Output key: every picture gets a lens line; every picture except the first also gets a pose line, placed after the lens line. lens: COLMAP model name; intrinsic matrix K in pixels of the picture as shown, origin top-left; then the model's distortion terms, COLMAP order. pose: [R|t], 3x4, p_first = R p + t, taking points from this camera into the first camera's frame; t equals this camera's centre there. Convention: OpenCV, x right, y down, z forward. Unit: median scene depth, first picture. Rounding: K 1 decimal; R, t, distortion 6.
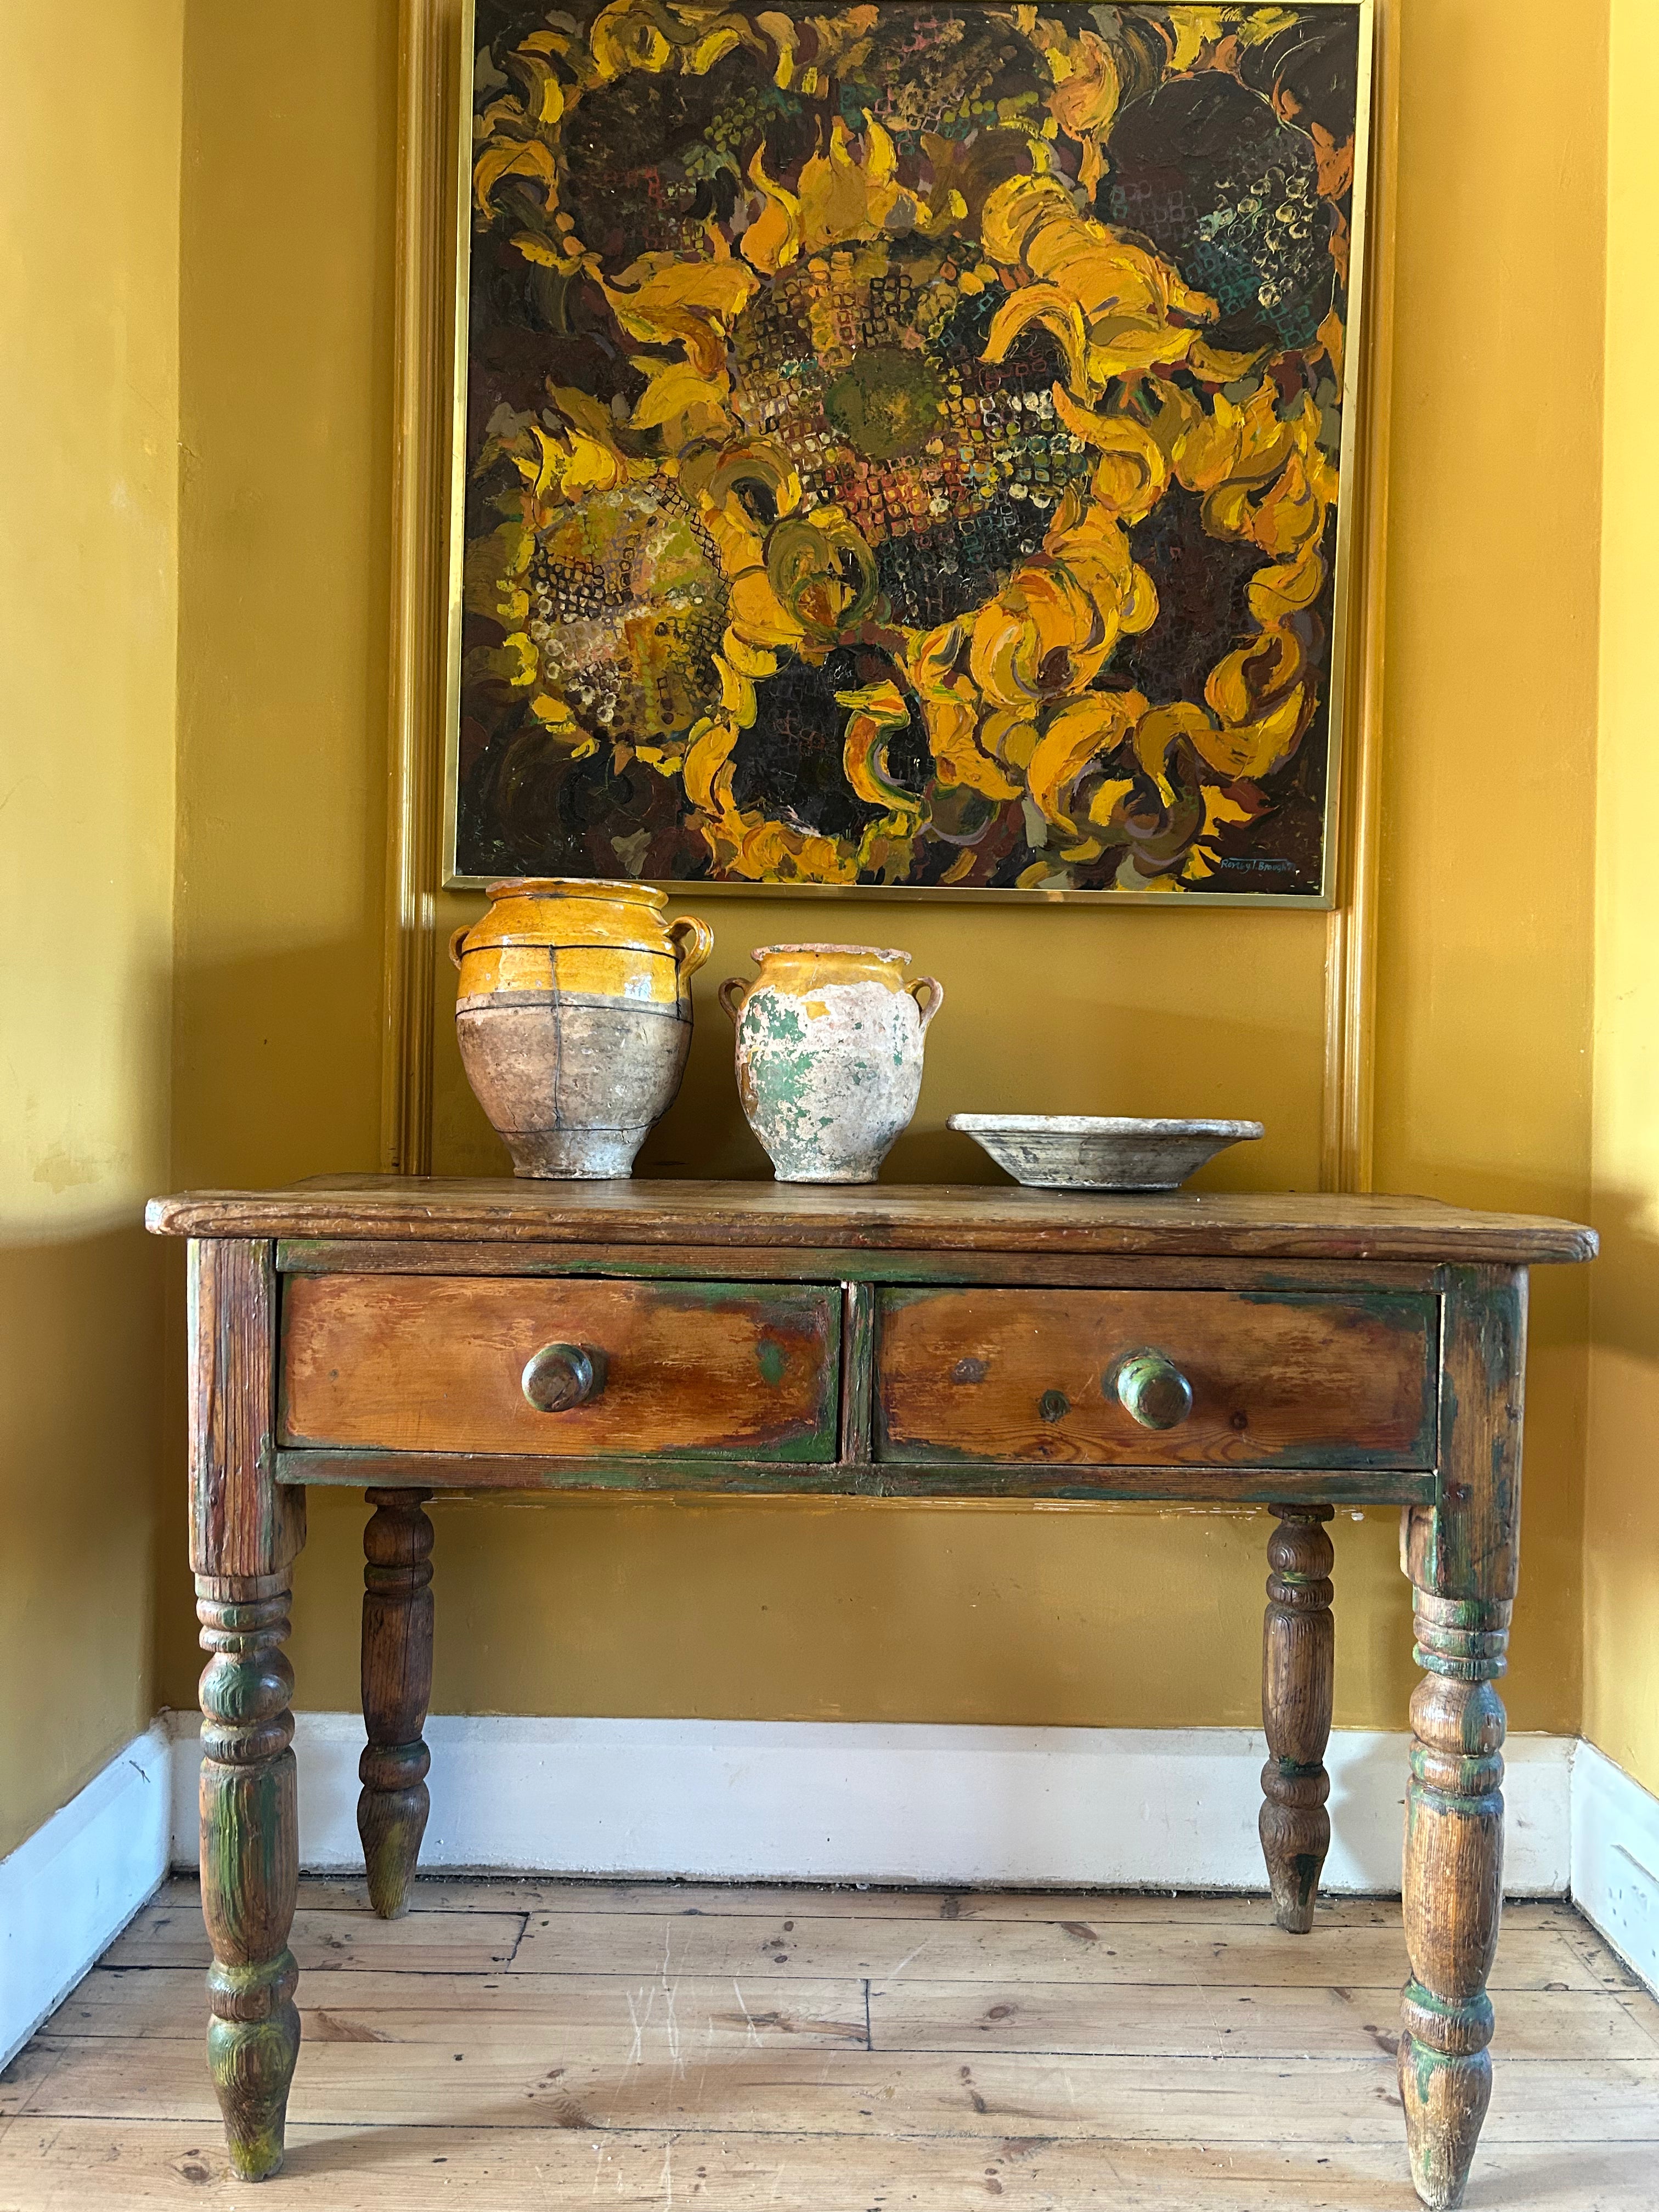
lens RADIAL K [[1681.3, 0, 787.0], [0, 1681.3, 1109.6], [0, 0, 1]] dist [0.032650, -0.045032]
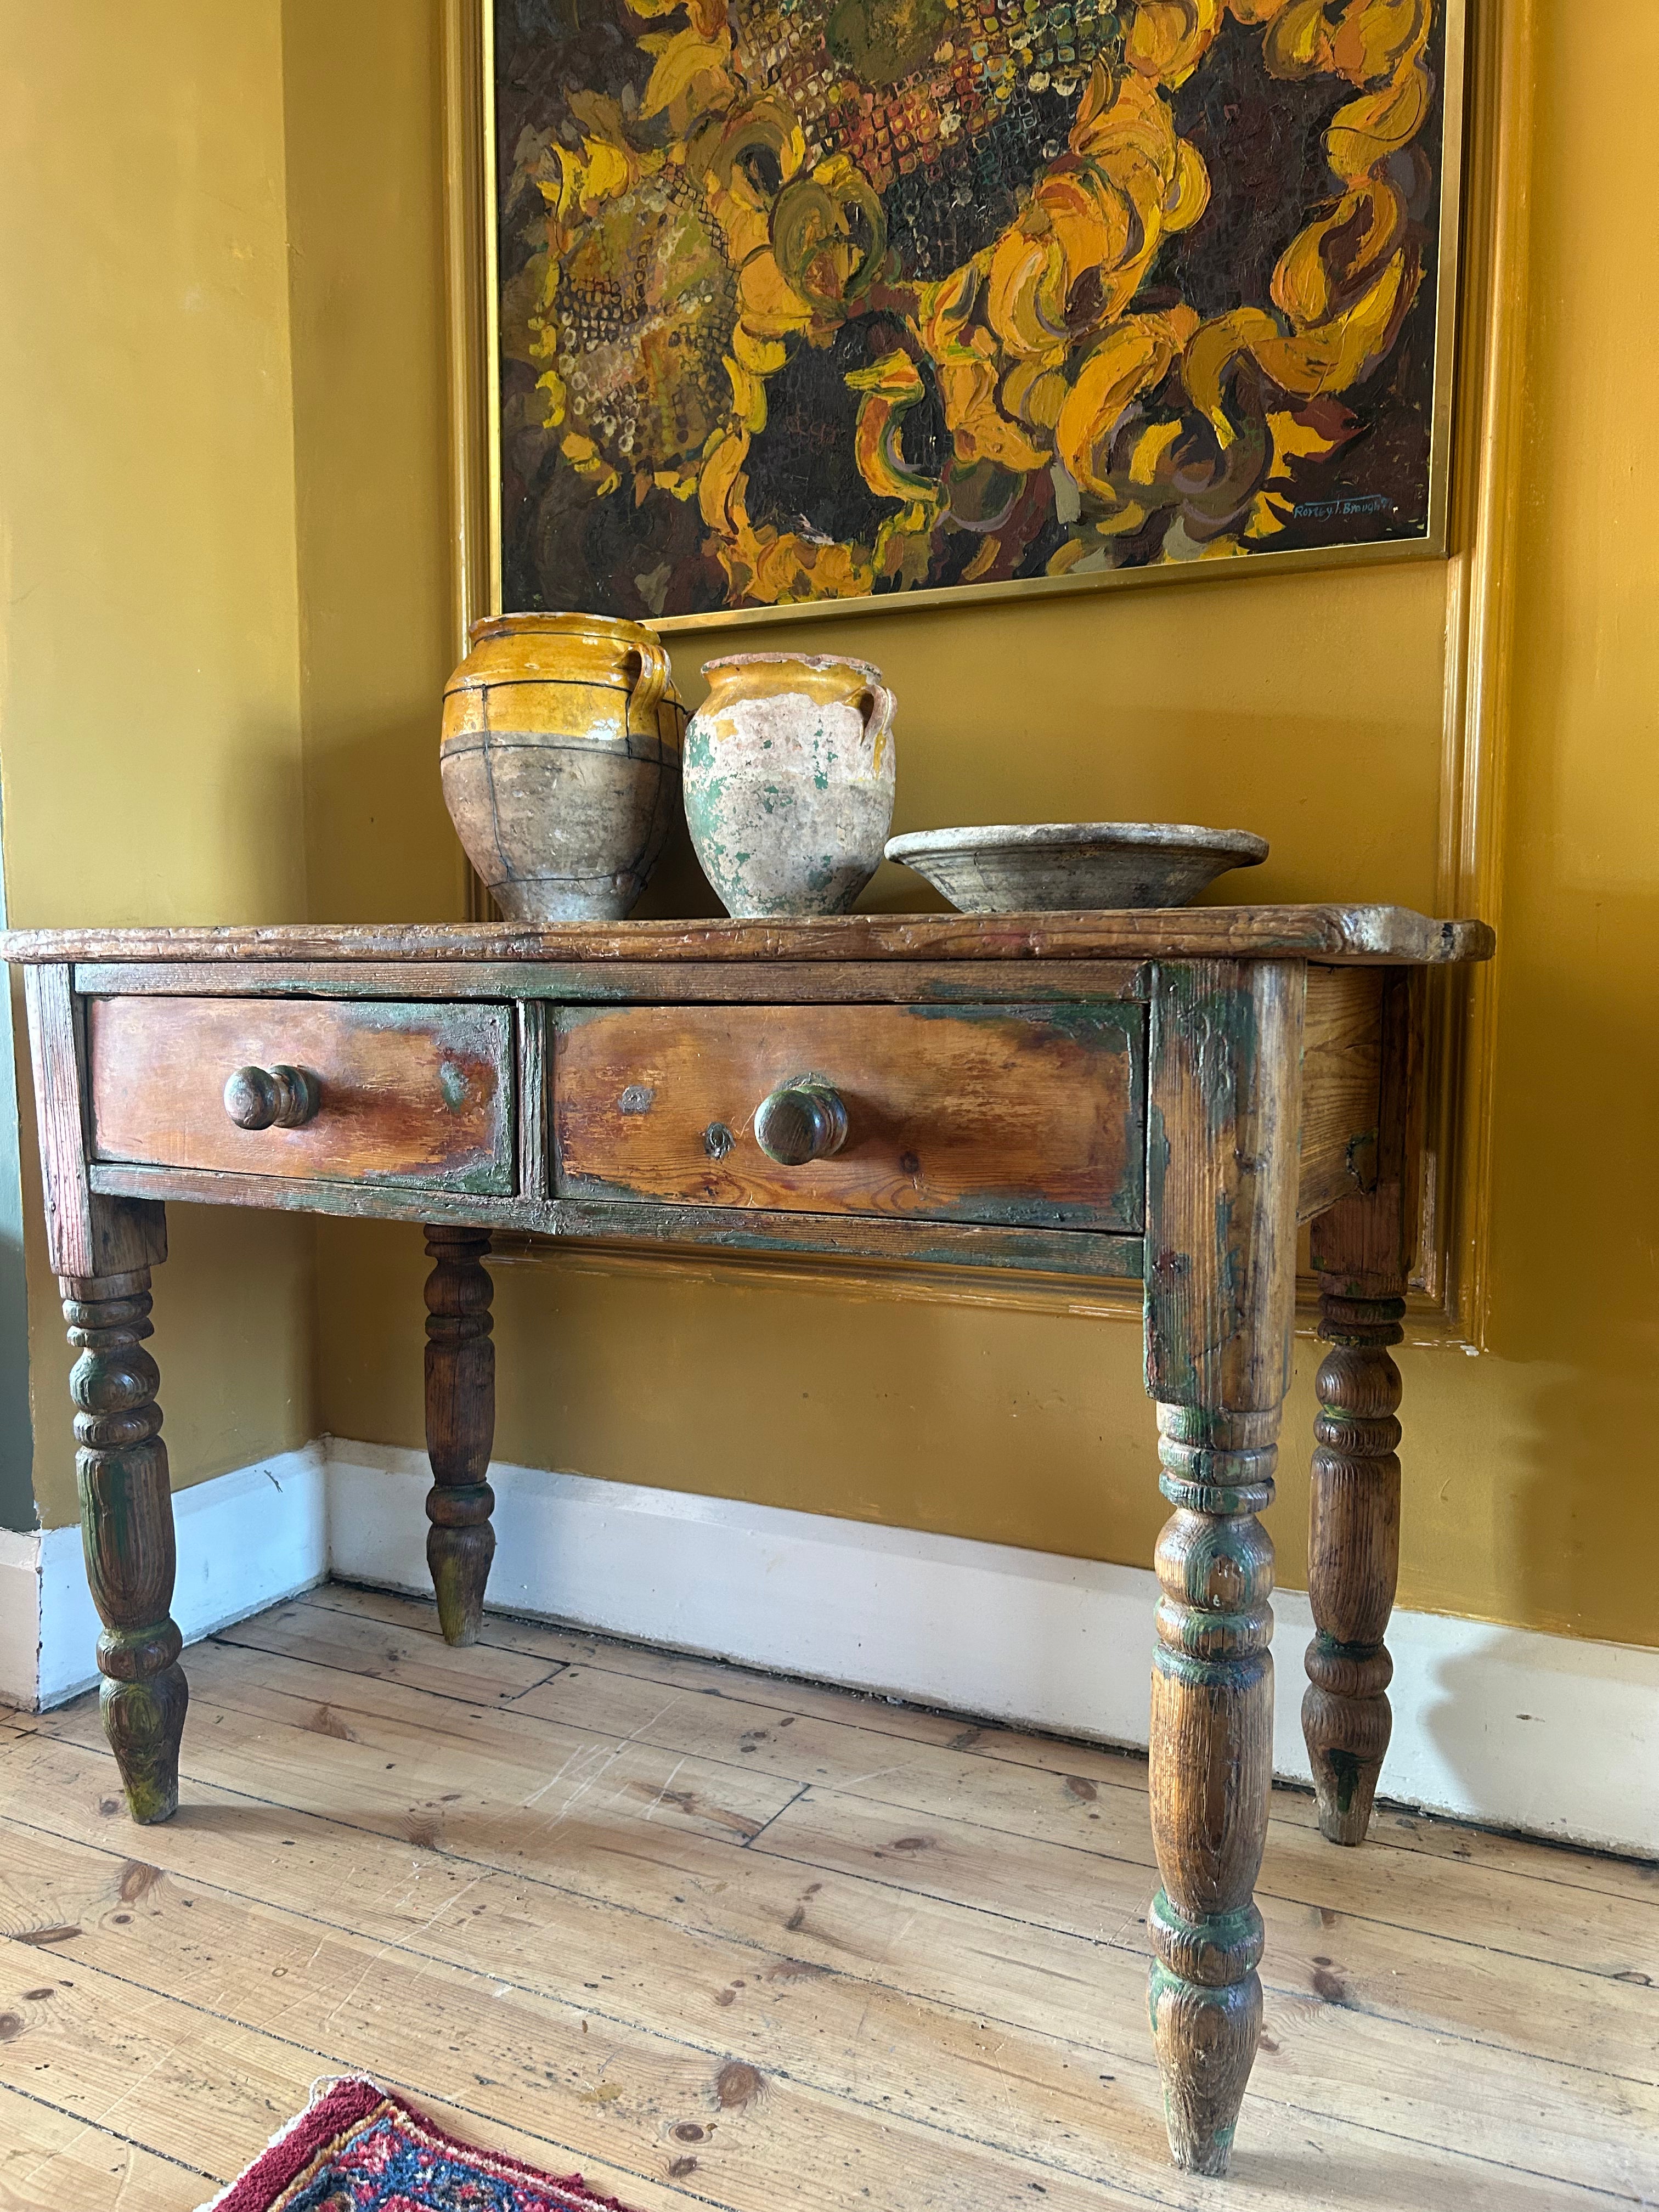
lens RADIAL K [[1681.3, 0, 807.2], [0, 1681.3, 1113.0], [0, 0, 1]] dist [0.032650, -0.045032]
pose [[0.890681, 0.018070, -0.454269, 0.418986], [0.017322, 0.997135, 0.073628, 0.070611], [0.454298, -0.073448, 0.887817, 0.182778]]
